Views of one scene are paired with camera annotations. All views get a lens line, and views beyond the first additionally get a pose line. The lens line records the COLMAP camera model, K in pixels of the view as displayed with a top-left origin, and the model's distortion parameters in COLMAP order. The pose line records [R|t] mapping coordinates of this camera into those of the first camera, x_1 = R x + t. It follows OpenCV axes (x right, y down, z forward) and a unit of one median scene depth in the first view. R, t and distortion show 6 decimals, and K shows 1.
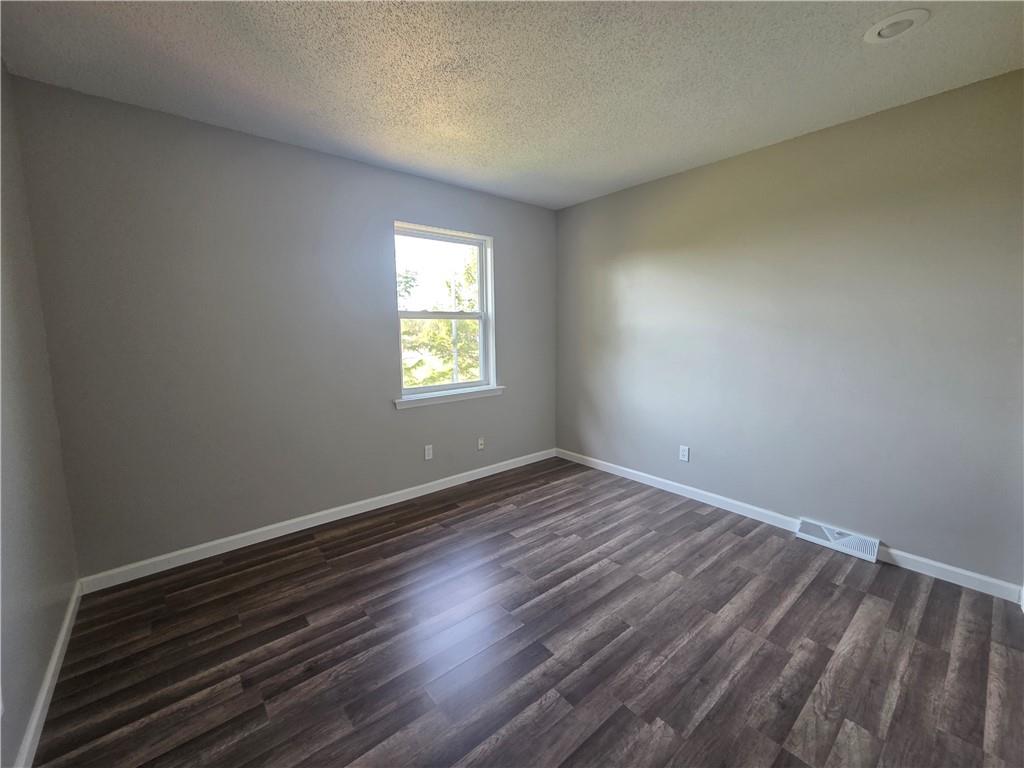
lens RADIAL K [[419.9, 0, 508.9], [0, 419.9, 379.8], [0, 0, 1]] dist [0.014263, -0.000476]
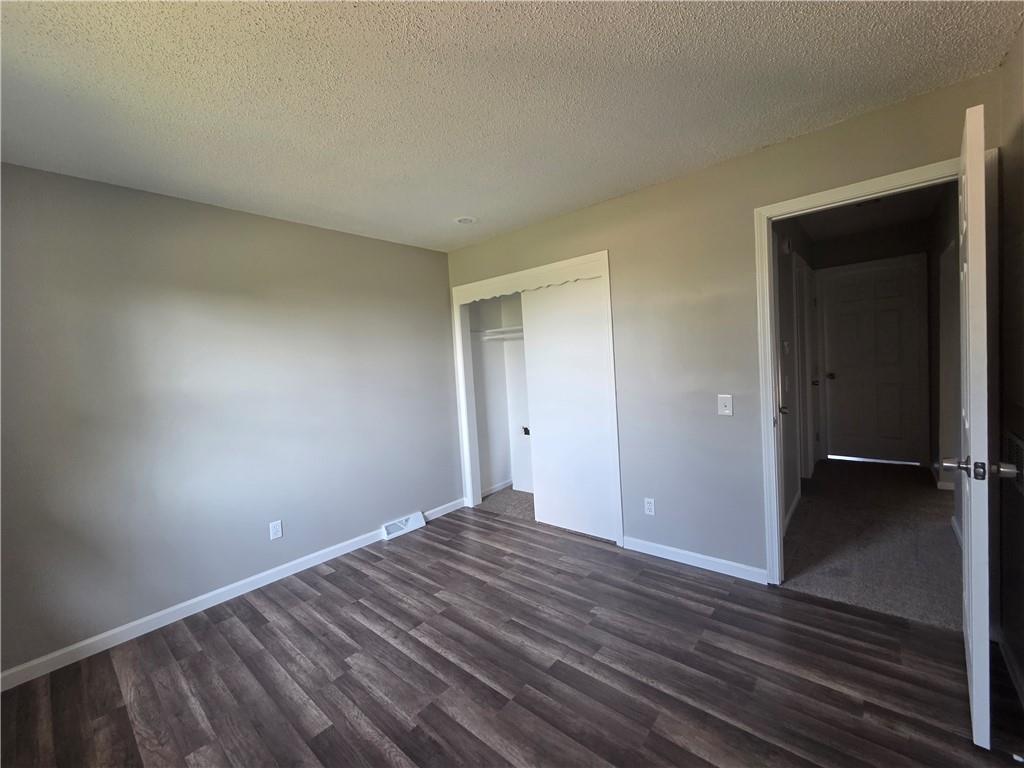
lens RADIAL K [[419.9, 0, 508.9], [0, 419.9, 379.8], [0, 0, 1]] dist [0.014263, -0.000476]
pose [[-0.150335, -0.030622, 0.988161, -0.990844], [0.176521, 0.982627, 0.057306, -0.185297], [-0.972749, 0.183046, -0.142318, 1.166576]]
